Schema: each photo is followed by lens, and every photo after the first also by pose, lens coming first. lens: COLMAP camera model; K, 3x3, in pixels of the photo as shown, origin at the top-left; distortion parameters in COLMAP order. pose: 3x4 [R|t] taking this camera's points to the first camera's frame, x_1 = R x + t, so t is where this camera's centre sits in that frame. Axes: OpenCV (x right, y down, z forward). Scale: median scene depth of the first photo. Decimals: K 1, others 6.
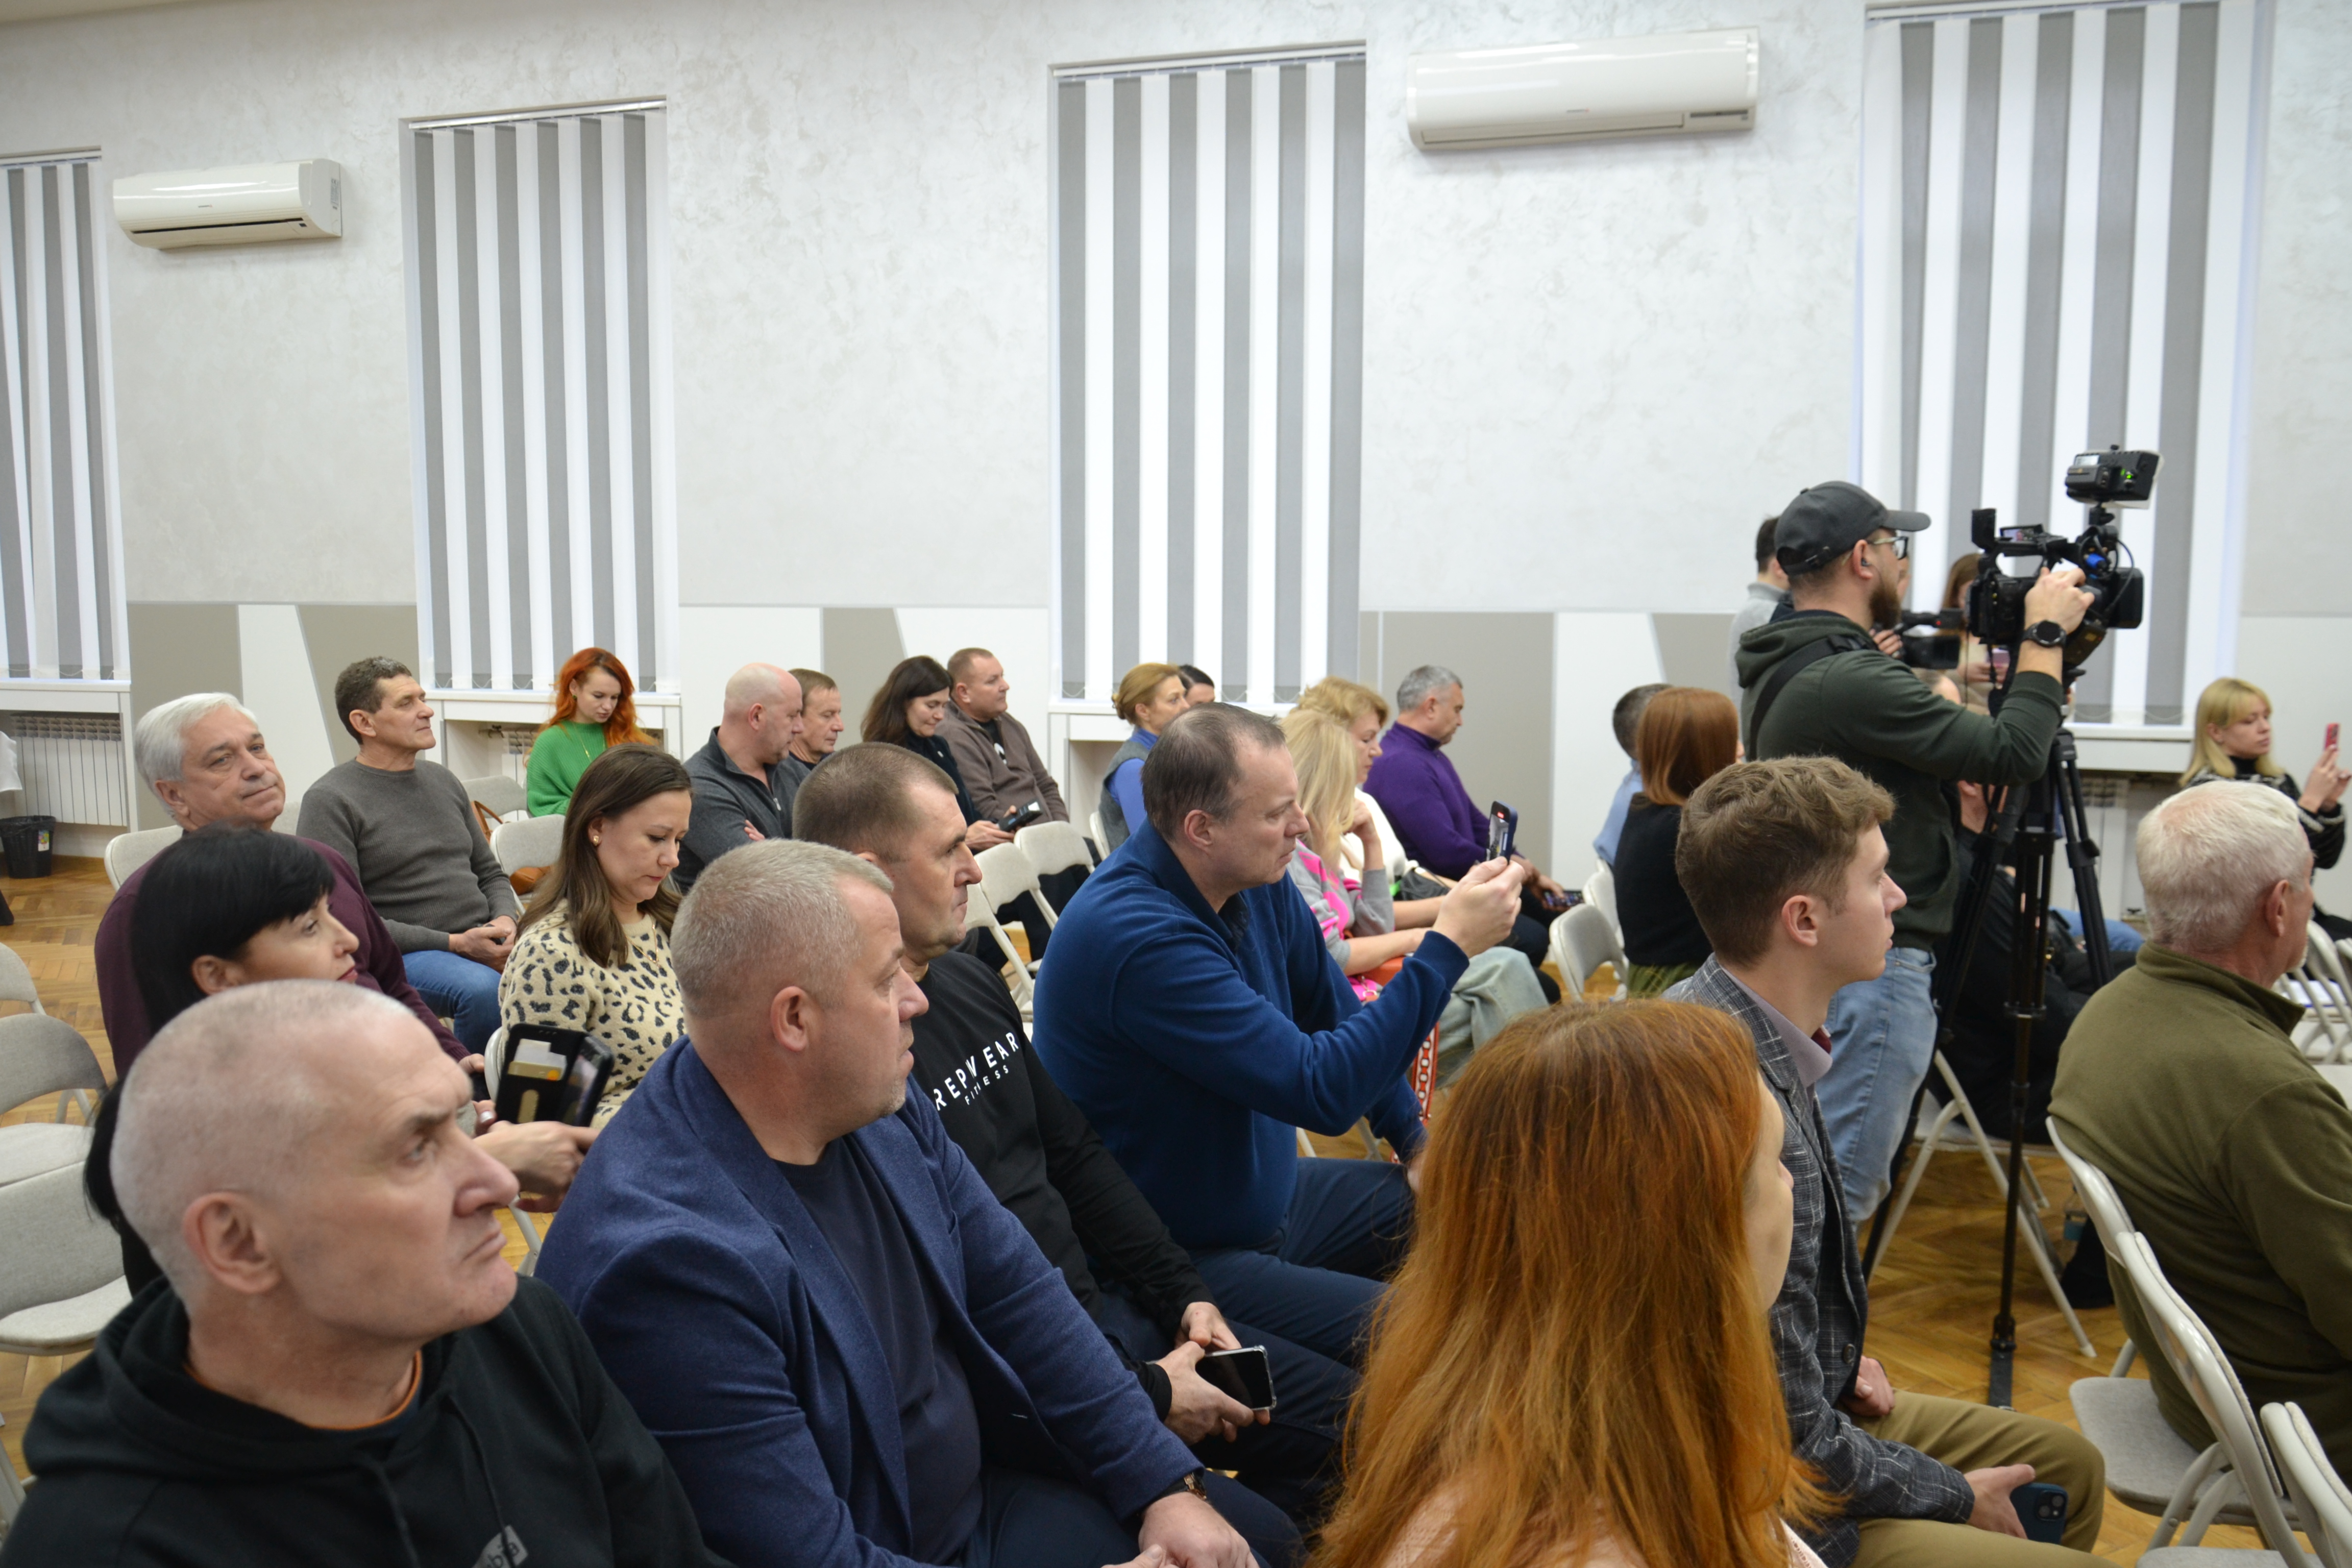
lens RADIAL K [[1784.4, 0, 1177.4], [0, 1784.4, 786.9], [0, 0, 1]] dist [-0.009068, 0.005234]
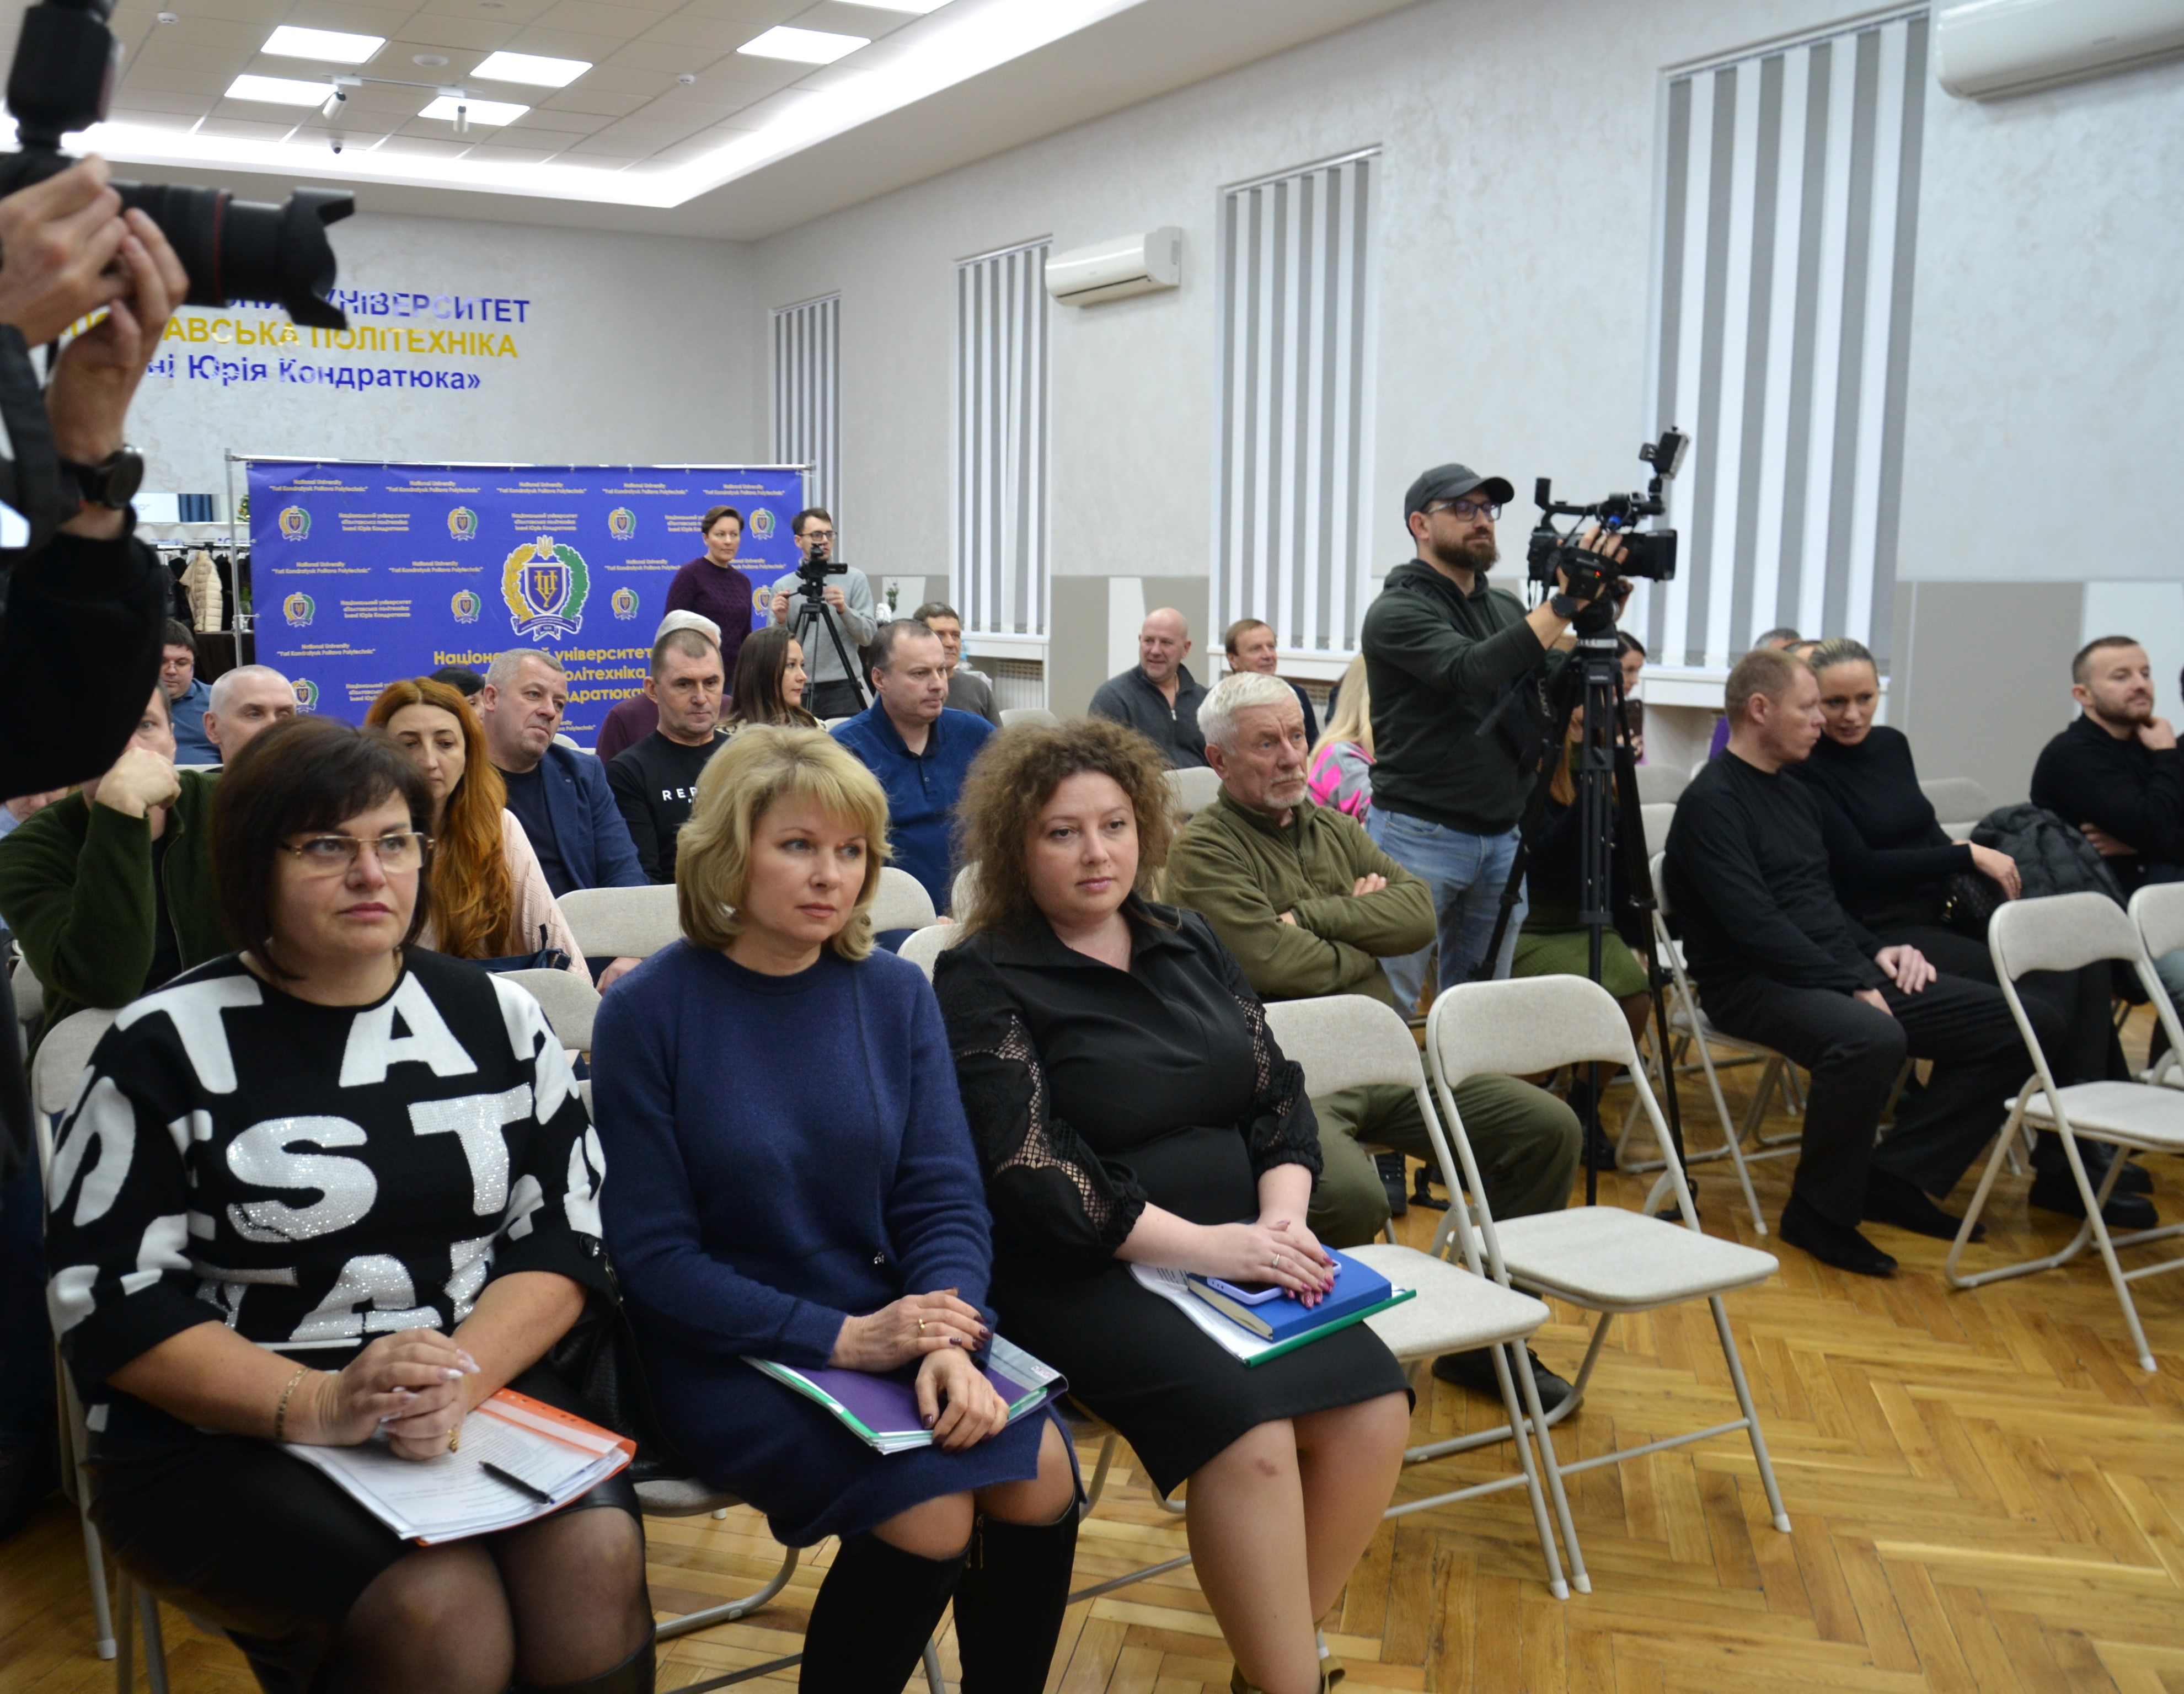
lens RADIAL K [[2201.8, 0, 1089.7], [0, 2201.8, 845.5], [0, 0, 1]] dist [0.021906, 0.000000]
pose [[0.727298, 0.081254, -0.681495, 0.606582], [-0.074643, 0.996442, 0.039144, 0.031780], [0.682250, 0.022399, 0.730775, -0.185805]]
